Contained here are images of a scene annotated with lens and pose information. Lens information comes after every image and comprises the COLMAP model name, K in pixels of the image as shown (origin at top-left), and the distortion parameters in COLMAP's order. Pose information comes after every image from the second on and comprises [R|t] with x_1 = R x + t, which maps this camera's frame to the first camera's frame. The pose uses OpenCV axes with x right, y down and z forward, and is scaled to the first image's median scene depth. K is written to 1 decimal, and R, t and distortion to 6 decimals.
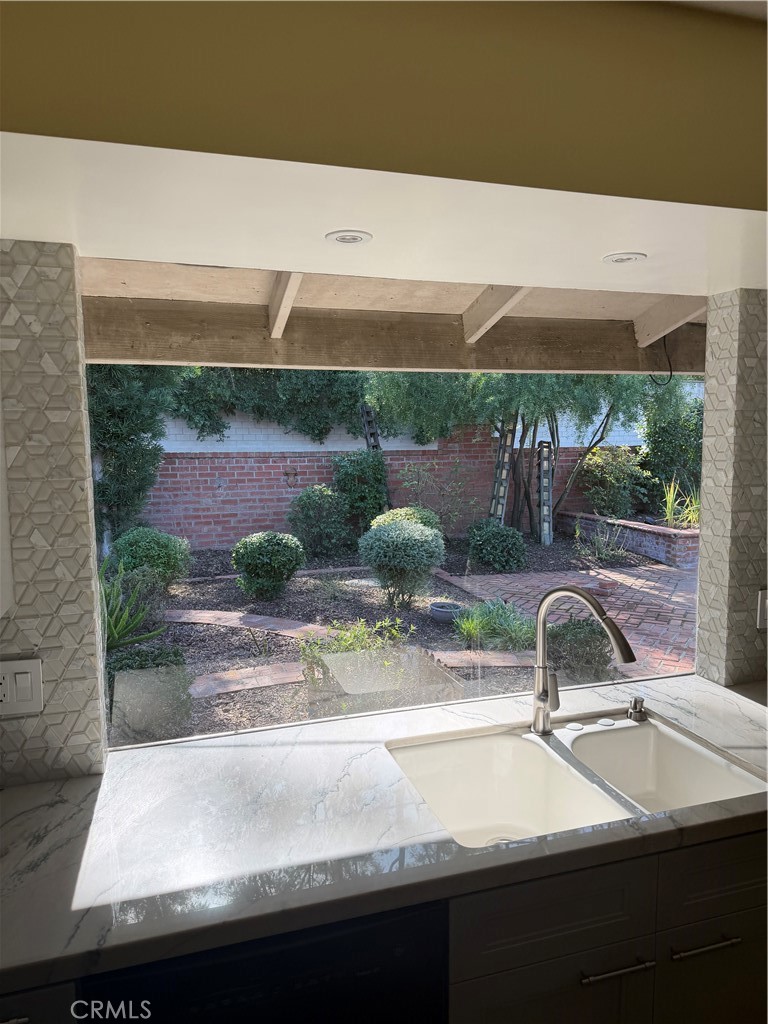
lens RADIAL K [[704.3, 0, 384.0], [0, 704.3, 512.0], [0, 0, 1]] dist [0.109308, -0.165424]
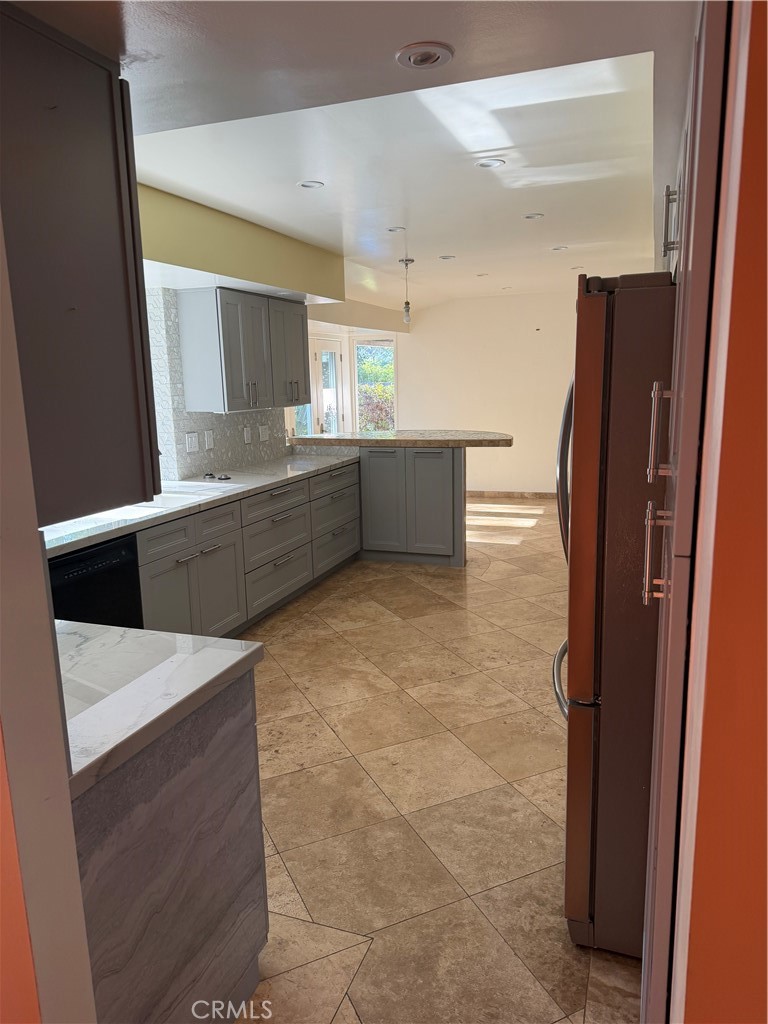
lens RADIAL K [[704.3, 0, 384.0], [0, 704.3, 512.0], [0, 0, 1]] dist [0.109308, -0.165424]
pose [[0.609601, -0.155760, 0.777255, -0.804910], [0.100538, 0.987779, 0.119097, 0.149249], [-0.786307, 0.005542, 0.617811, -0.772588]]
